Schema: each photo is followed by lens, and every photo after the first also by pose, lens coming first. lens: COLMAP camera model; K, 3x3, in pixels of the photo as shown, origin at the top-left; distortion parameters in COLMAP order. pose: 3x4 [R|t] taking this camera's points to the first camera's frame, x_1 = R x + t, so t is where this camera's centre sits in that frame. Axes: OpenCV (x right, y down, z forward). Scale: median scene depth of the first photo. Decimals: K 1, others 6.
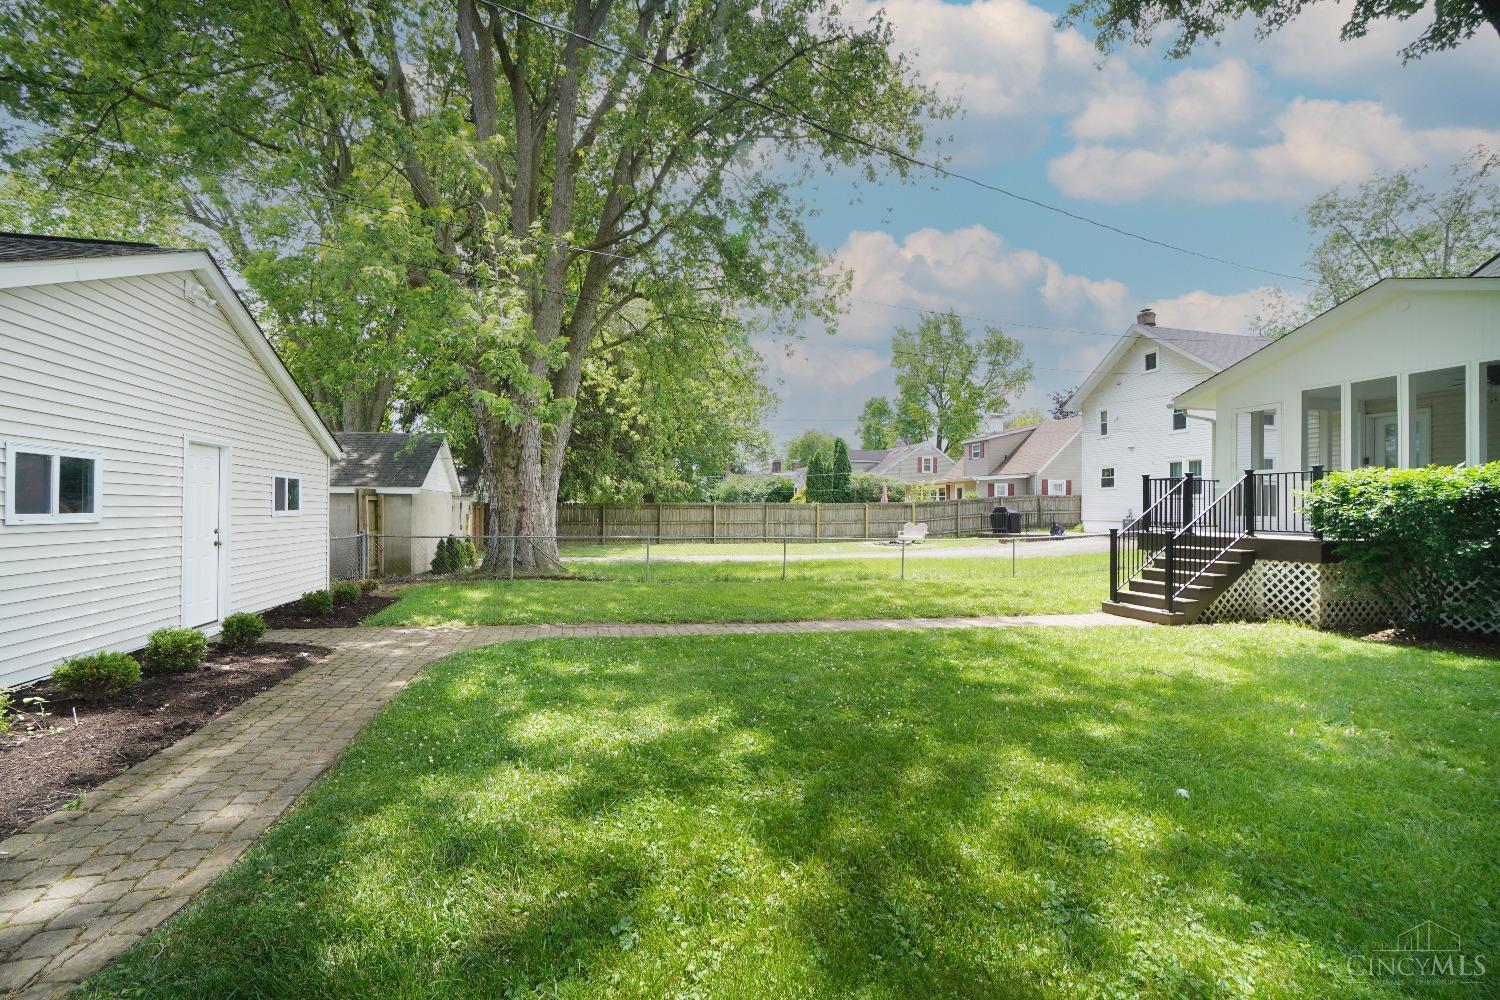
lens RADIAL K [[664.1, 0, 754.7], [0, 664.1, 503.5], [0, 0, 1]] dist [-0.030453, 0.023383]
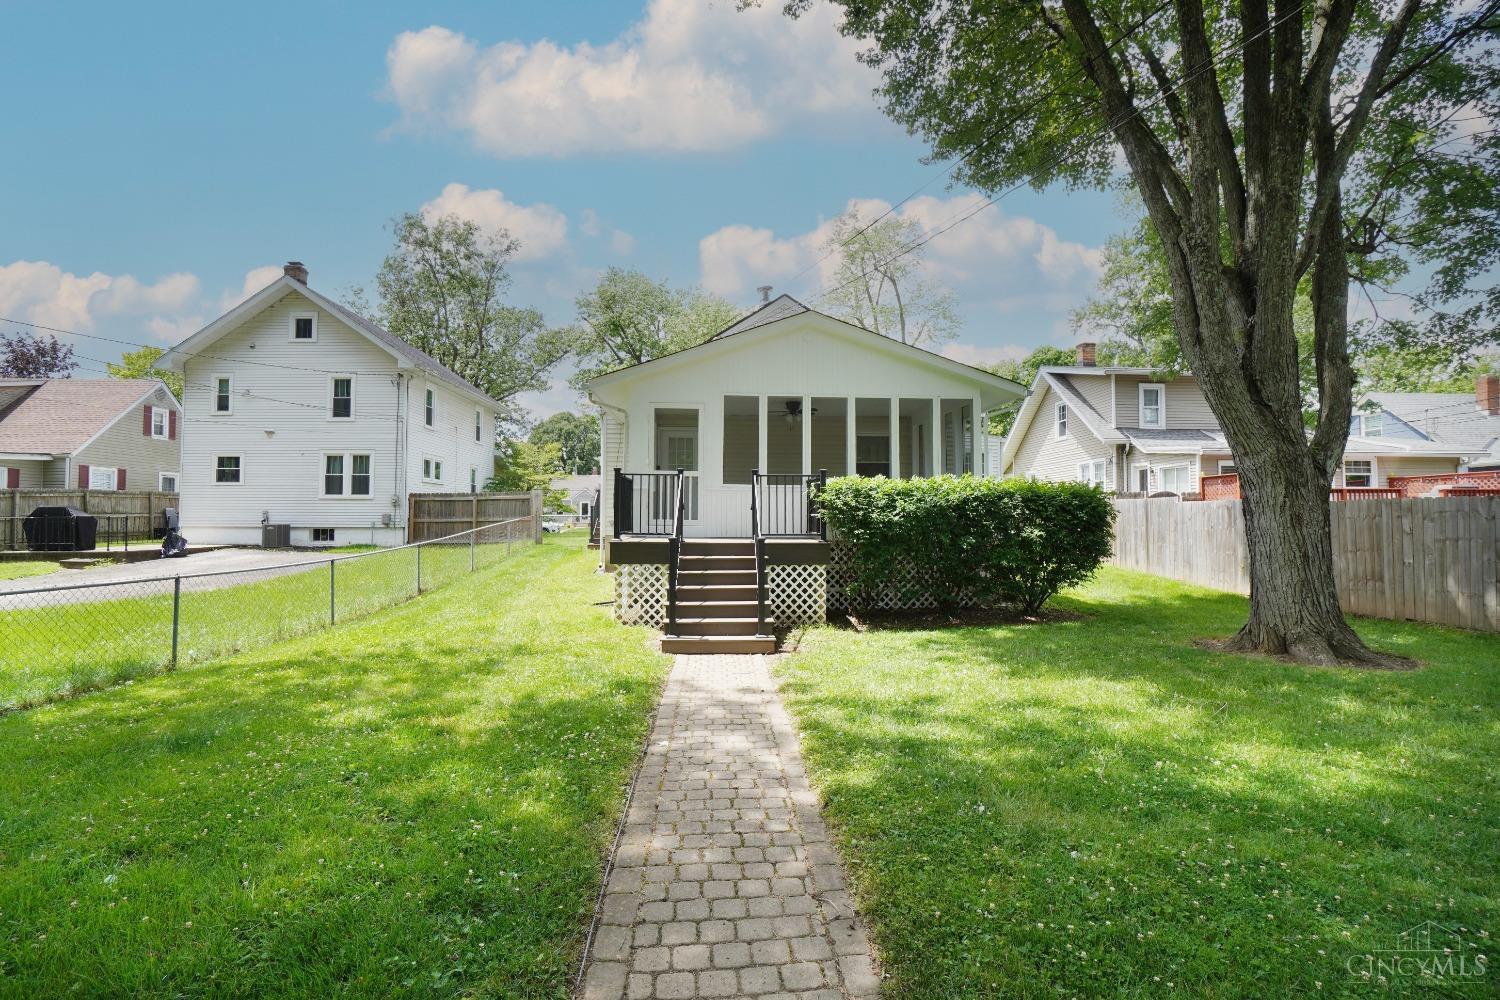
lens RADIAL K [[679.2, 0, 723.0], [0, 679.2, 504.3], [0, 0, 1]] dist [-0.064308, 0.025314]
pose [[0.220339, 0.008965, 0.975382, -0.208432], [-0.008861, 0.999935, -0.007189, 0.004404], [-0.975383, -0.007059, 0.220404, 0.858477]]
